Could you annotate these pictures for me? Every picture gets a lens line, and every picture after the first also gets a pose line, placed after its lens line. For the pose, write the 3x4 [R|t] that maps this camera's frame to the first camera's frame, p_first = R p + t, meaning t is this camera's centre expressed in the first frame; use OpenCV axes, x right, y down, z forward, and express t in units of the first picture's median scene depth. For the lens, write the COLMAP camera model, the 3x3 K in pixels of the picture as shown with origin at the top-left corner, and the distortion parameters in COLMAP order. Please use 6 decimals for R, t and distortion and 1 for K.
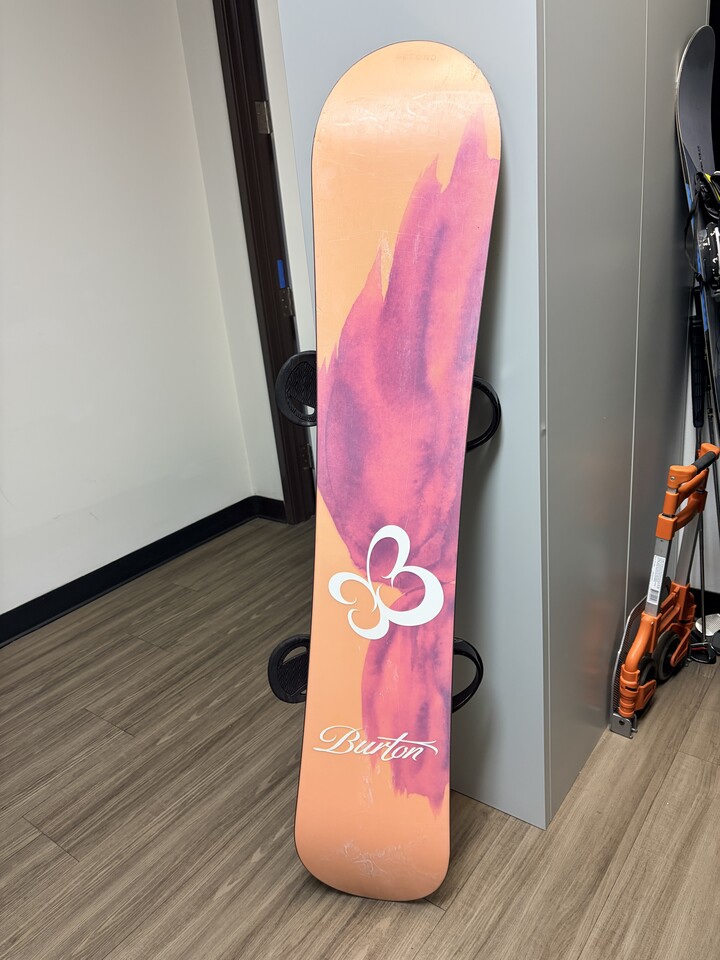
lens RADIAL K [[731.8, 0, 362.8], [0, 731.8, 479.4], [0, 0, 1]] dist [0.006327, -0.036253]
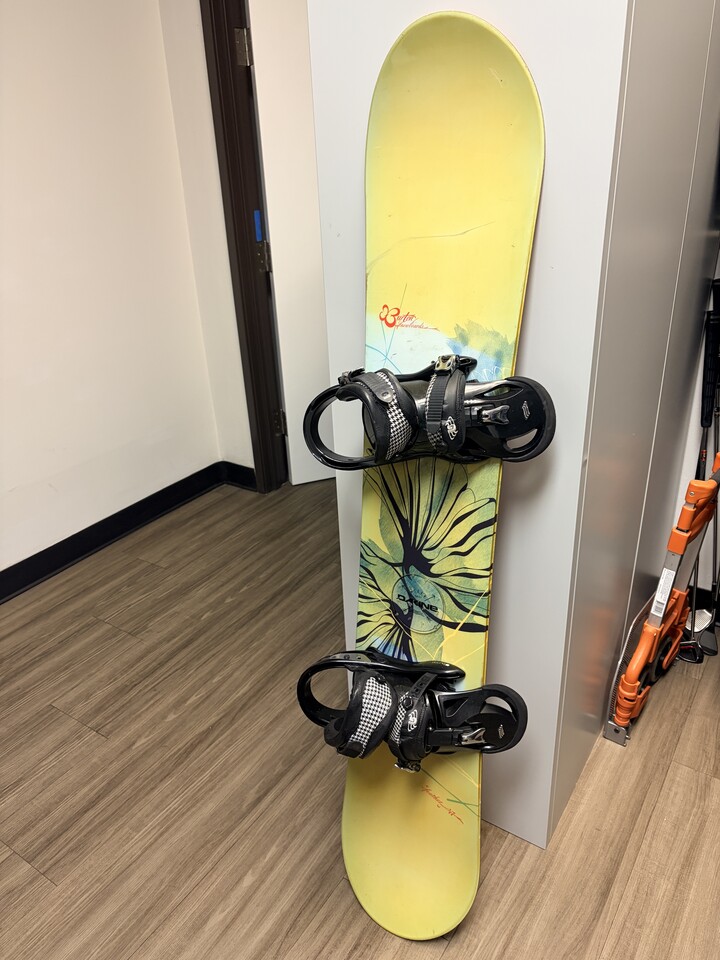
lens RADIAL K [[731.8, 0, 365.1], [0, 731.8, 481.5], [0, 0, 1]] dist [0.006327, -0.036253]
pose [[0.996623, 0.024057, 0.078509, -0.064927], [-0.031295, 0.995239, 0.092307, -0.077131], [-0.075915, -0.094452, 0.992631, 0.072294]]
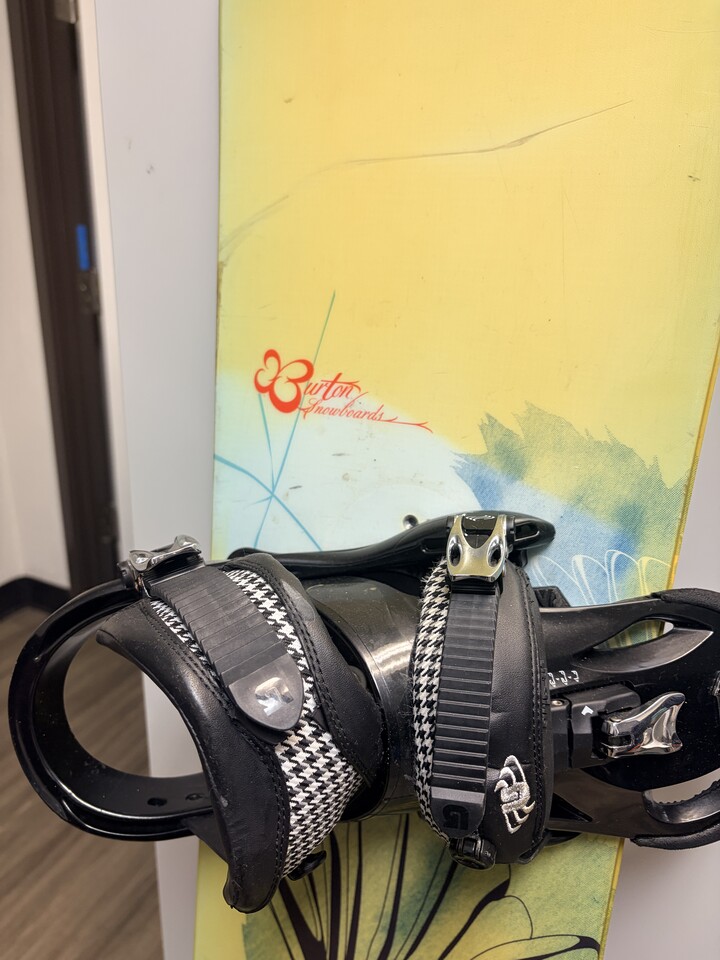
lens RADIAL K [[731.8, 0, 377.4], [0, 731.8, 487.1], [0, 0, 1]] dist [0.006327, -0.036253]
pose [[0.964148, 0.050971, 0.260424, -0.027231], [-0.052668, 0.998612, -0.000462, -0.129873], [-0.260086, -0.013270, 0.965494, 0.480386]]
